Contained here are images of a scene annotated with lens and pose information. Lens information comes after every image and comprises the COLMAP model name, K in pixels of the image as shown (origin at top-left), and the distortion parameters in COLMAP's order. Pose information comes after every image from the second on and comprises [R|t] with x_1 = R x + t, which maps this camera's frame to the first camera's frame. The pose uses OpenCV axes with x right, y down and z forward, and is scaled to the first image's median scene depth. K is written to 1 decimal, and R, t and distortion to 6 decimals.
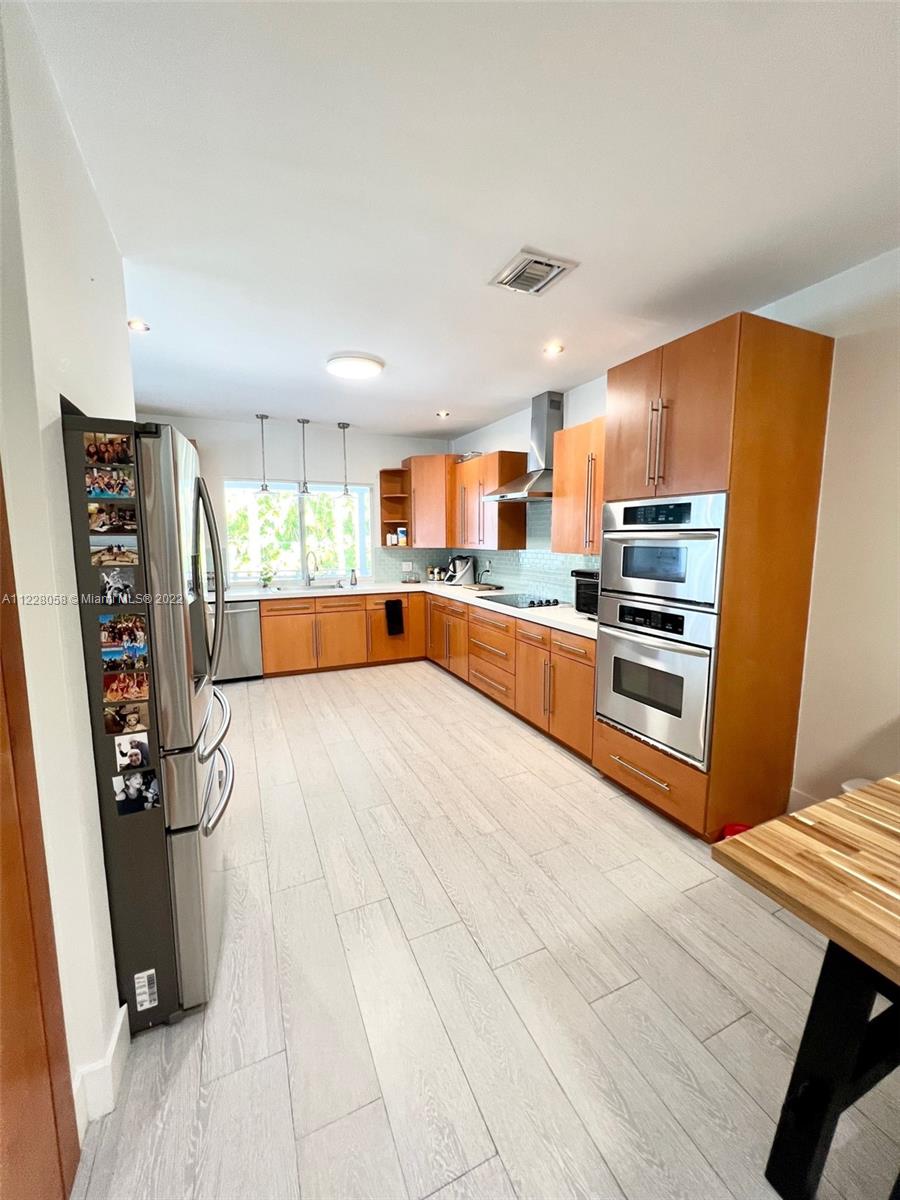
lens RADIAL K [[481.8, 0, 453.8], [0, 481.8, 595.4], [0, 0, 1]] dist [-0.002501, 0.000856]
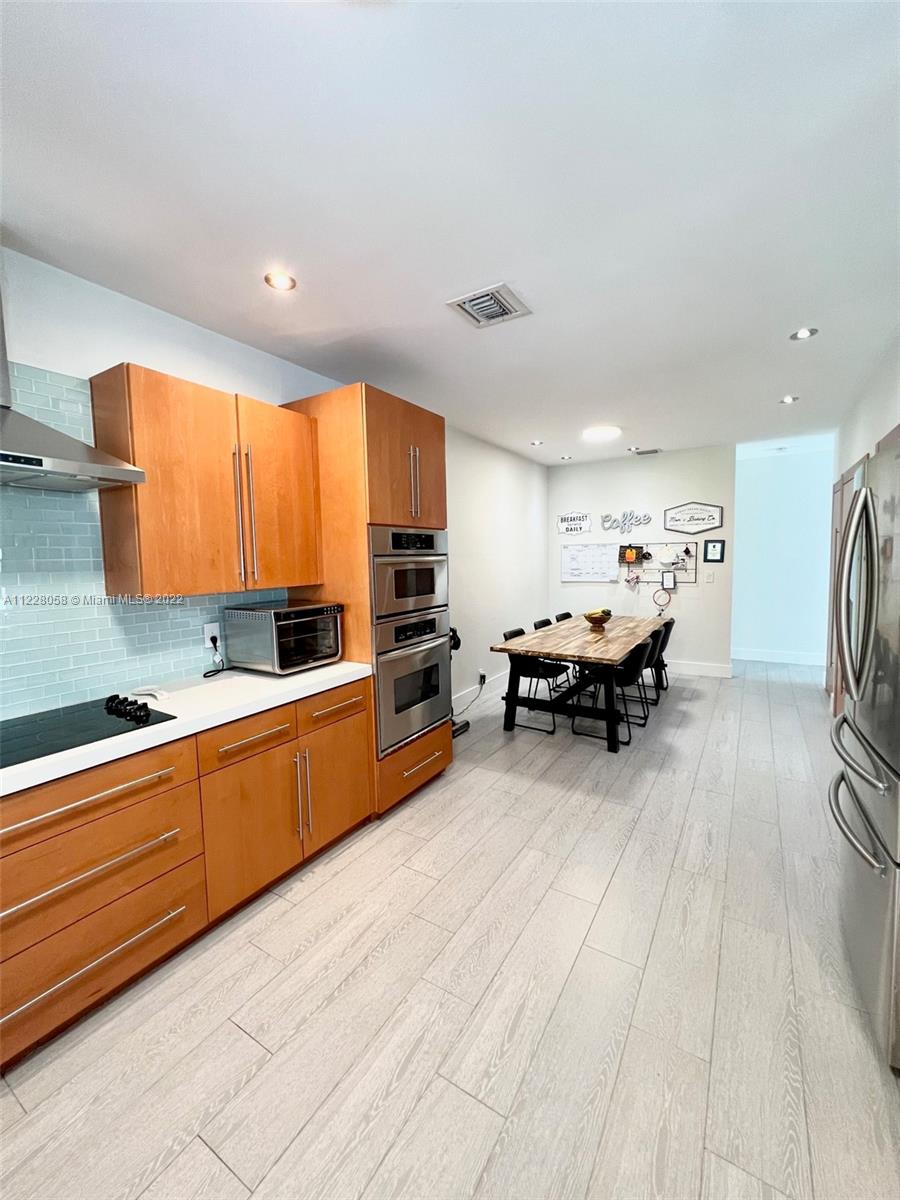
lens RADIAL K [[481.8, 0, 455.5], [0, 481.8, 594.5], [0, 0, 1]] dist [-0.002501, 0.000856]
pose [[-0.557656, -0.050639, 0.828526, -0.495601], [0.123376, 0.981994, 0.143060, -0.155118], [-0.820852, 0.181998, -0.541367, 1.246506]]
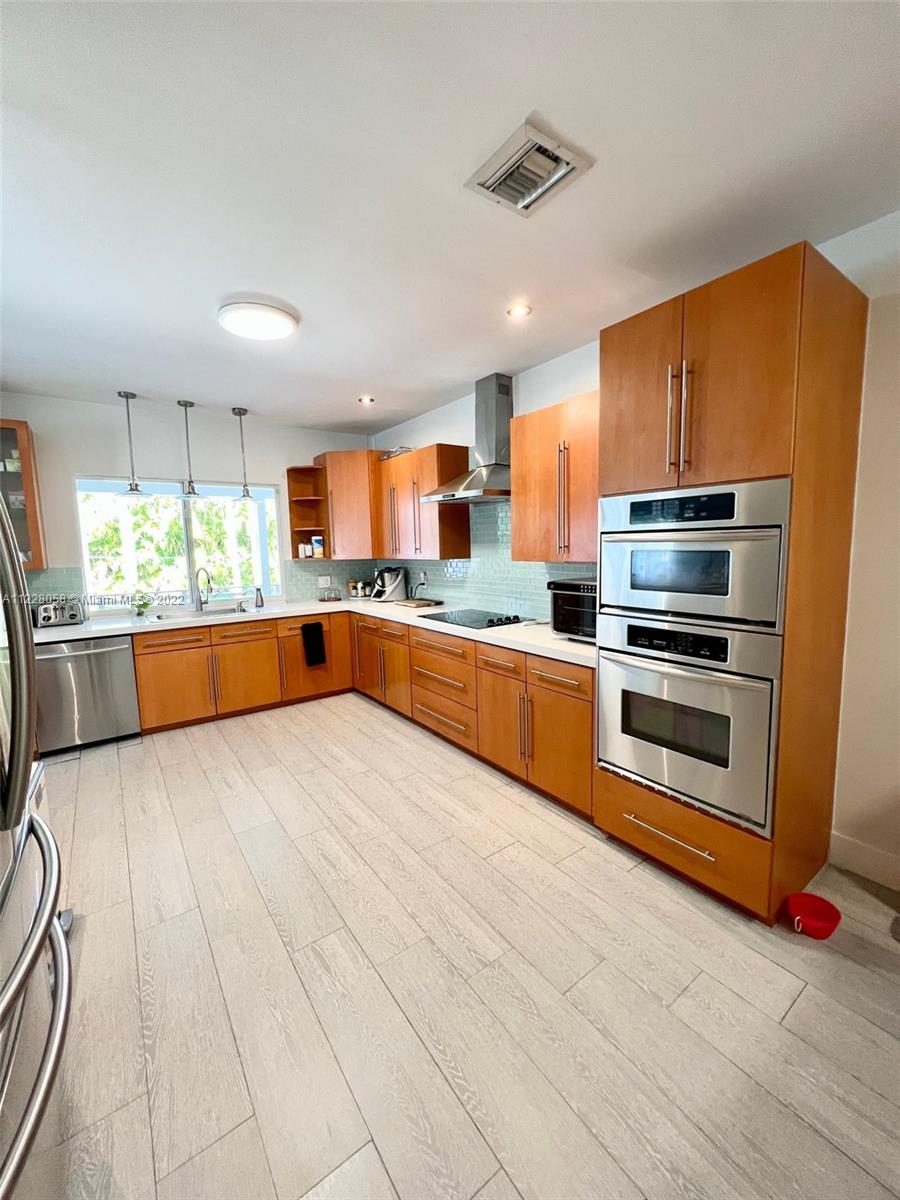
lens RADIAL K [[481.8, 0, 454.6], [0, 481.8, 595.5], [0, 0, 1]] dist [-0.002501, 0.000856]
pose [[0.979590, -0.042485, 0.196466, -0.079158], [0.046119, 0.998838, -0.013958, -0.026604], [-0.195645, 0.022734, 0.980411, 0.240247]]
